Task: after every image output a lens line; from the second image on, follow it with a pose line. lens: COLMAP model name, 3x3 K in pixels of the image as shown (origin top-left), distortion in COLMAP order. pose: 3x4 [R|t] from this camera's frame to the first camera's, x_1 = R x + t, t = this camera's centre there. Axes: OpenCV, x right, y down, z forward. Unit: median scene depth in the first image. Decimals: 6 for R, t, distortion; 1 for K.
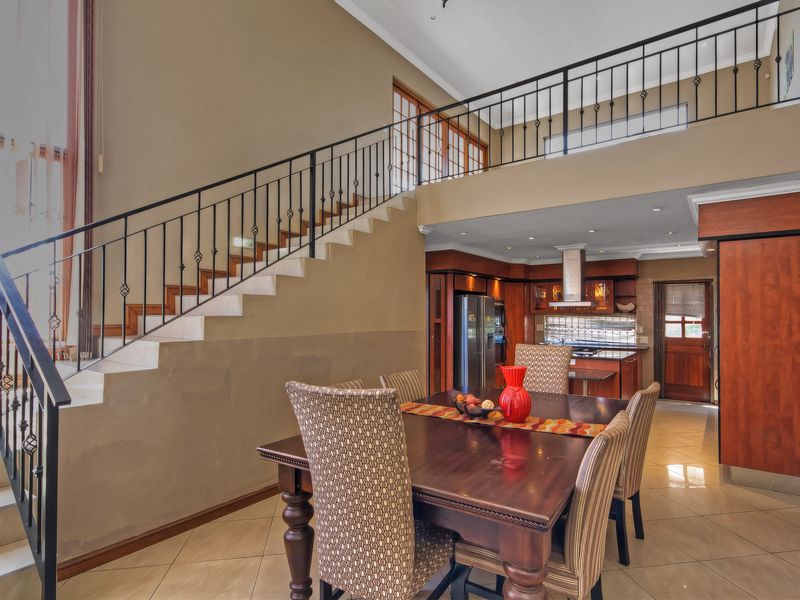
lens RADIAL K [[443.9, 0, 399.4], [0, 443.9, 314.3], [0, 0, 1]] dist [0.023464, 0.000928]
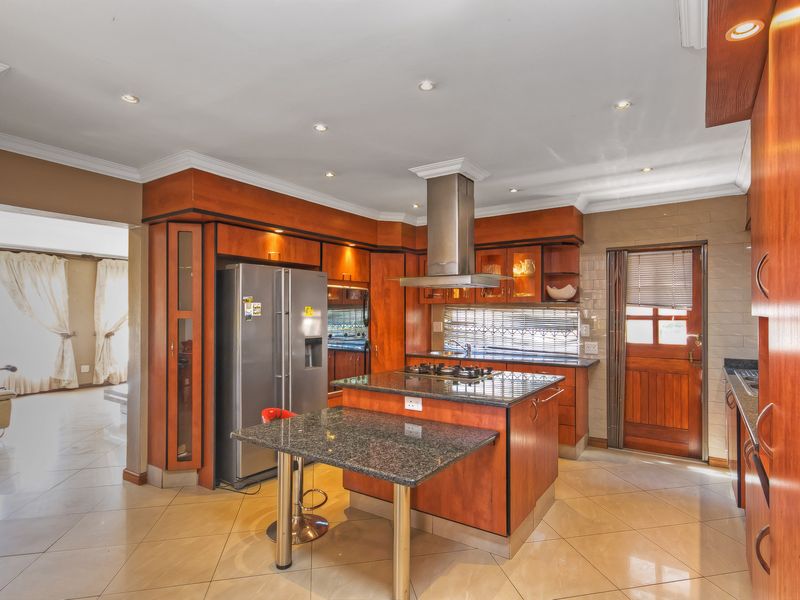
lens RADIAL K [[443.9, 0, 399.4], [0, 443.9, 314.3], [0, 0, 1]] dist [0.023464, 0.000928]
pose [[0.999130, -0.001048, 0.041690, 0.269402], [0.000836, 0.999987, 0.005085, 0.009555], [-0.041695, -0.005046, 0.999118, 0.422096]]
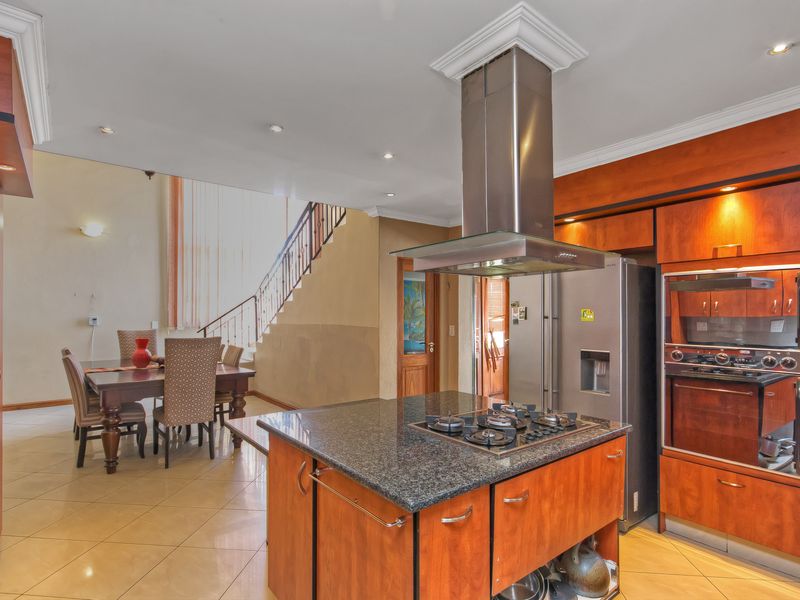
lens RADIAL K [[443.9, 0, 399.4], [0, 443.9, 314.3], [0, 0, 1]] dist [0.023464, 0.000928]
pose [[-0.291311, -0.001038, -0.956628, 0.598465], [0.004711, 0.999986, -0.002519, 0.008062], [0.956617, -0.005241, -0.291302, 0.885975]]
